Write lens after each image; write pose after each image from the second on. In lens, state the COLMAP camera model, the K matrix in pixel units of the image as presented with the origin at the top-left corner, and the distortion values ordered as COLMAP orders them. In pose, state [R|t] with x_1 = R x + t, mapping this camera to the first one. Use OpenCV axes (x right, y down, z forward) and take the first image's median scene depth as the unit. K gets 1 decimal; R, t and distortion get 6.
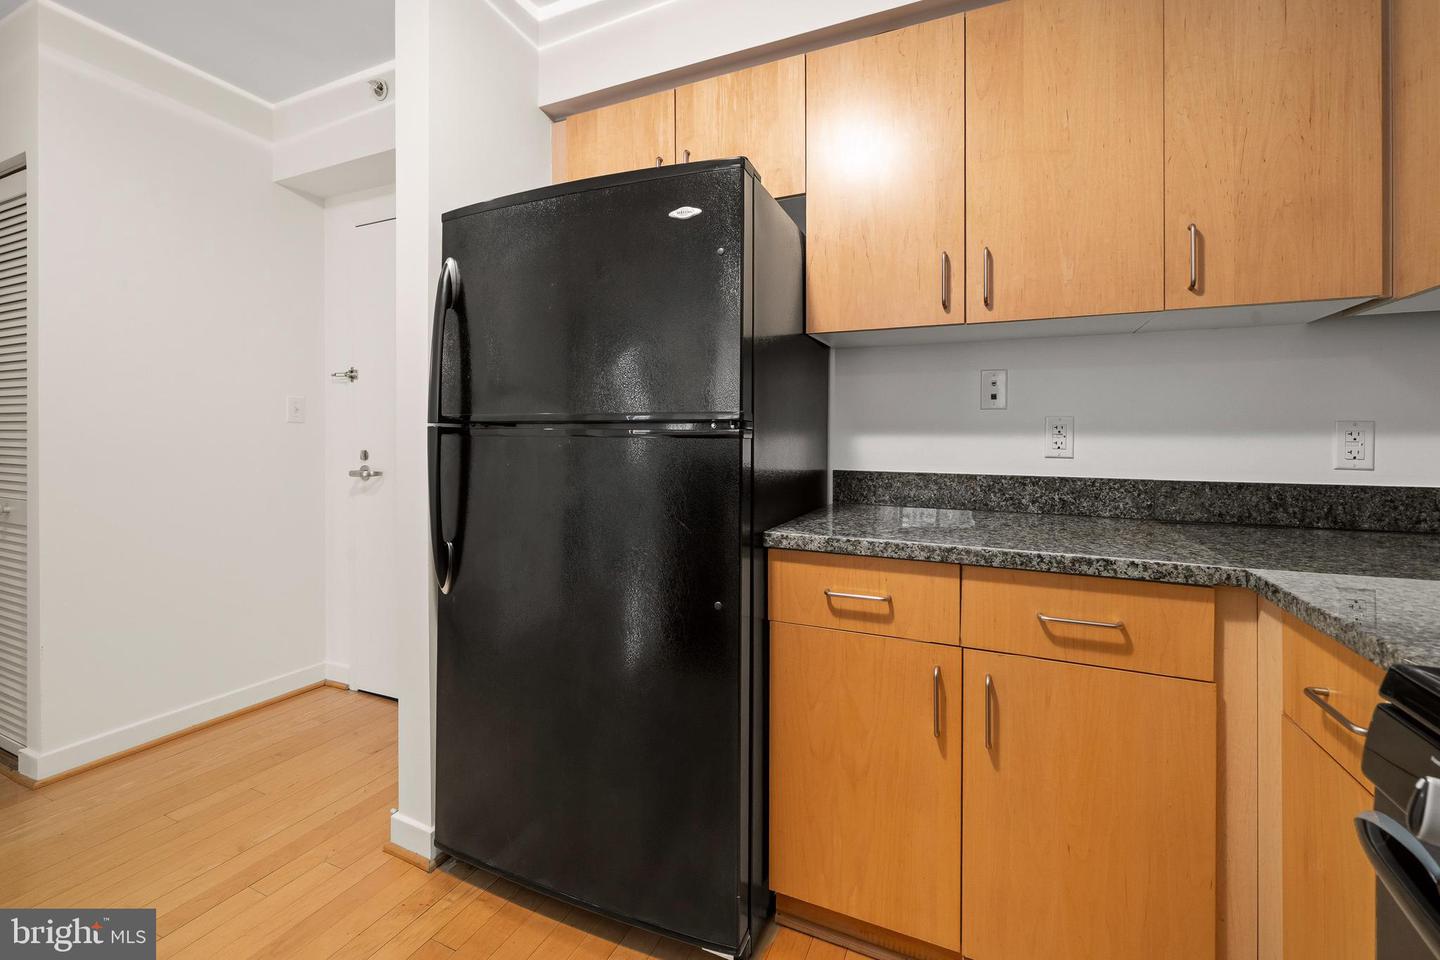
lens RADIAL K [[569.7, 0, 750.0], [0, 569.7, 434.5], [0, 0, 1]] dist [-0.012380, -0.000040]
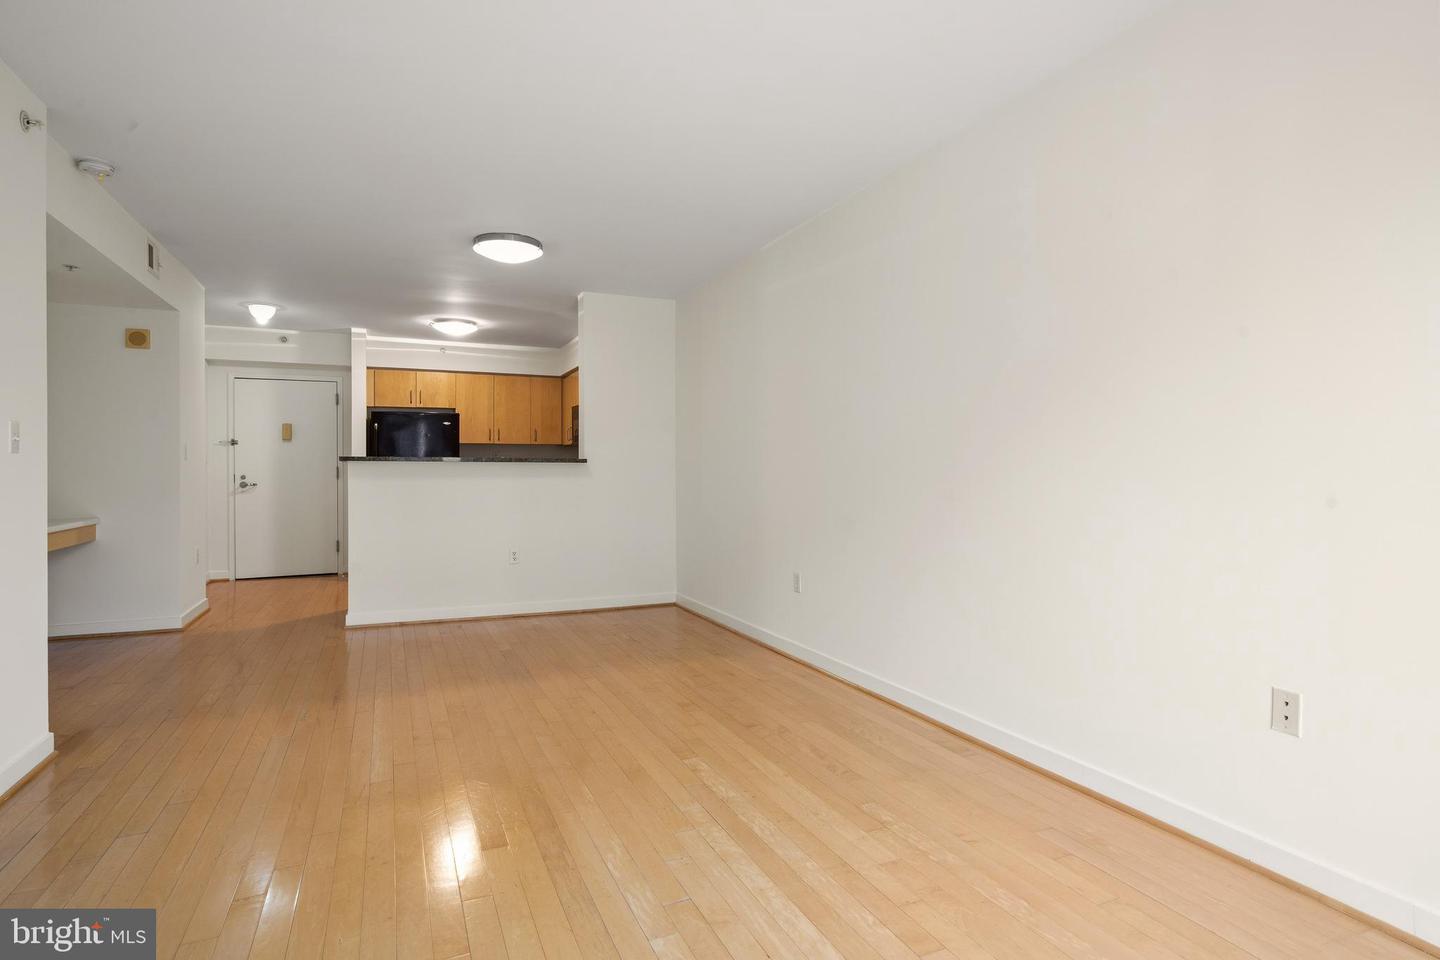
lens RADIAL K [[742.2, 0, 720.7], [0, 742.2, 467.3], [0, 0, 1]] dist [0.000310, 0.000292]
pose [[0.679762, -0.004876, 0.733416, -1.607569], [0.000650, 0.999982, 0.006045, -0.021696], [-0.733432, -0.003632, 0.679753, -2.564888]]
